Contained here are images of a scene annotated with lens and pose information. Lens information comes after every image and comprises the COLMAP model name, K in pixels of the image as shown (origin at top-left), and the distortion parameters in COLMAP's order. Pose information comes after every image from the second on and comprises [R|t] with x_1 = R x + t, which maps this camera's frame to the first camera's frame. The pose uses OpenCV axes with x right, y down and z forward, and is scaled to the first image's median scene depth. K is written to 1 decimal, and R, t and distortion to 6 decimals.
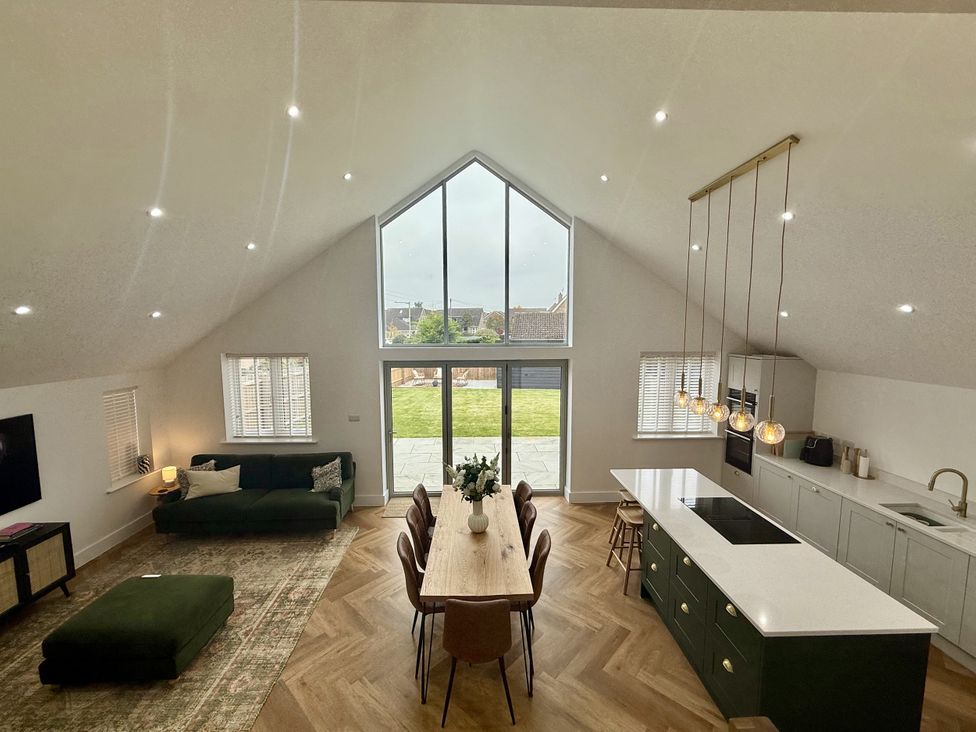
lens RADIAL K [[401.9, 0, 488.0], [0, 401.9, 366.0], [0, 0, 1]] dist [0.000198, 0.000191]
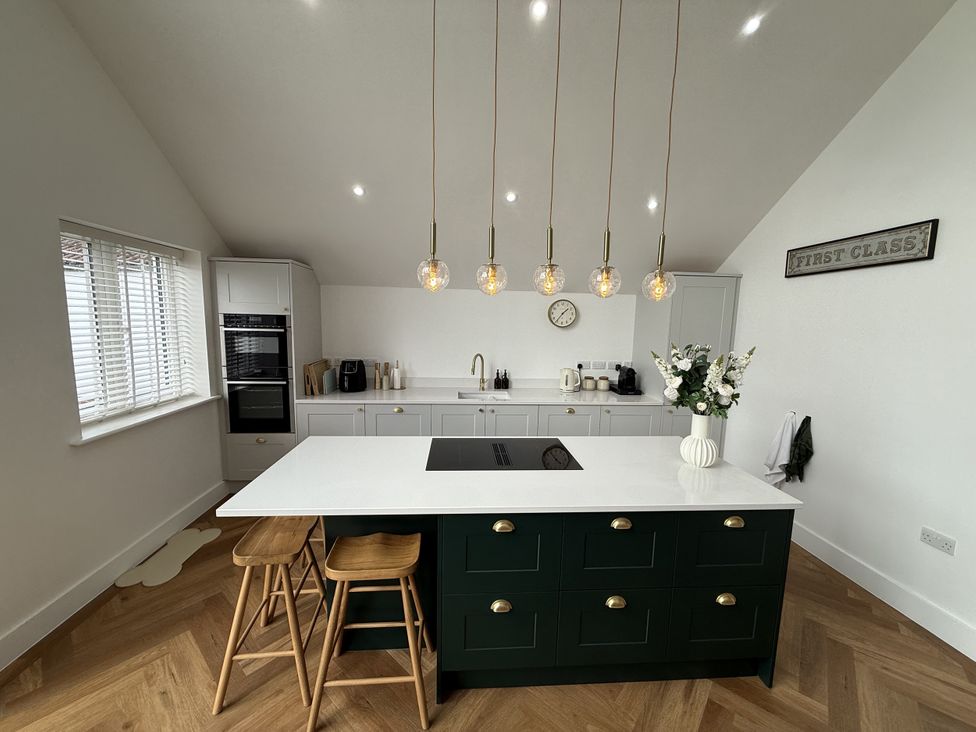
lens RADIAL K [[387.7, 0, 486.5], [0, 387.7, 367.1], [0, 0, 1]] dist [-0.000248, -0.000348]
pose [[-0.035039, -0.121616, 0.991959, -0.013288], [0.077213, 0.989272, 0.124014, 0.105631], [-0.996399, 0.080937, -0.025273, 0.699849]]
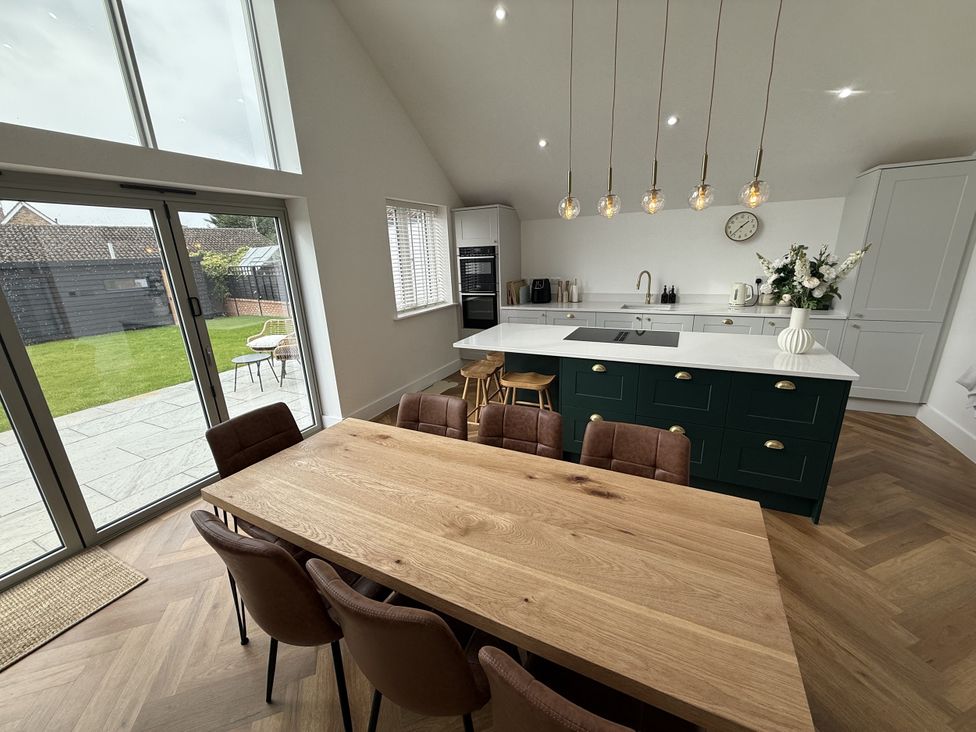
lens RADIAL K [[387.7, 0, 486.5], [0, 387.7, 367.1], [0, 0, 1]] dist [-0.000248, -0.000348]
pose [[0.480326, -0.265107, 0.836065, -0.215675], [0.125700, 0.964193, 0.233520, 0.135822], [-0.868036, -0.007072, 0.496451, 0.562102]]
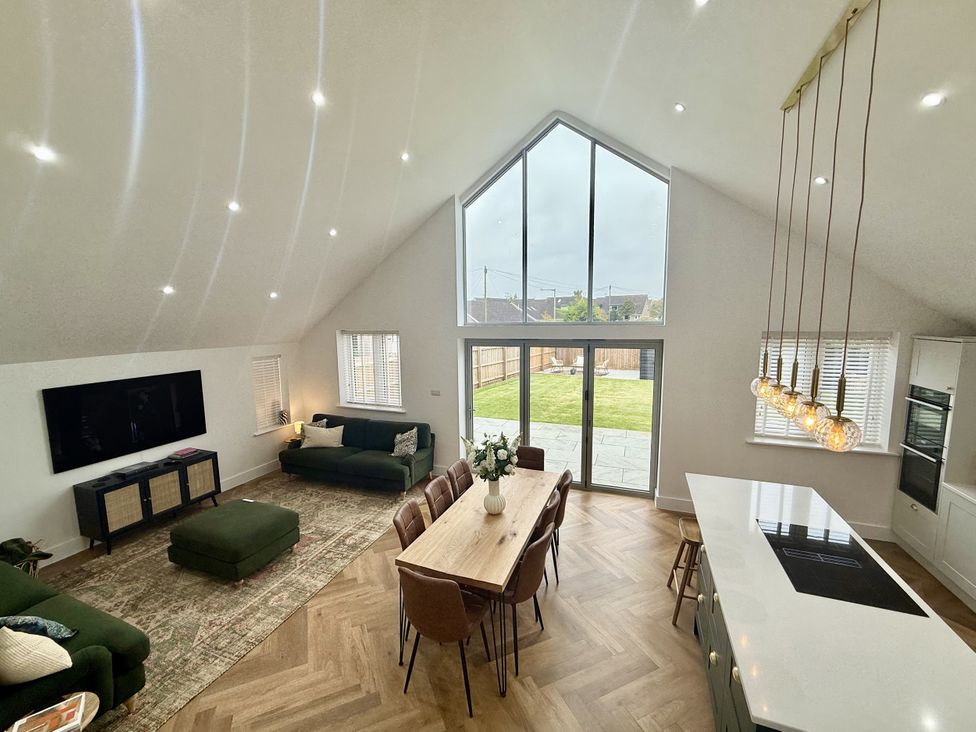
lens RADIAL K [[401.9, 0, 488.0], [0, 401.9, 366.0], [0, 0, 1]] dist [0.000198, 0.000191]
pose [[0.921702, 0.038928, -0.385940, 0.219309], [-0.029234, 0.999093, 0.030958, 0.025650], [0.386796, -0.017252, 0.922004, 0.088094]]
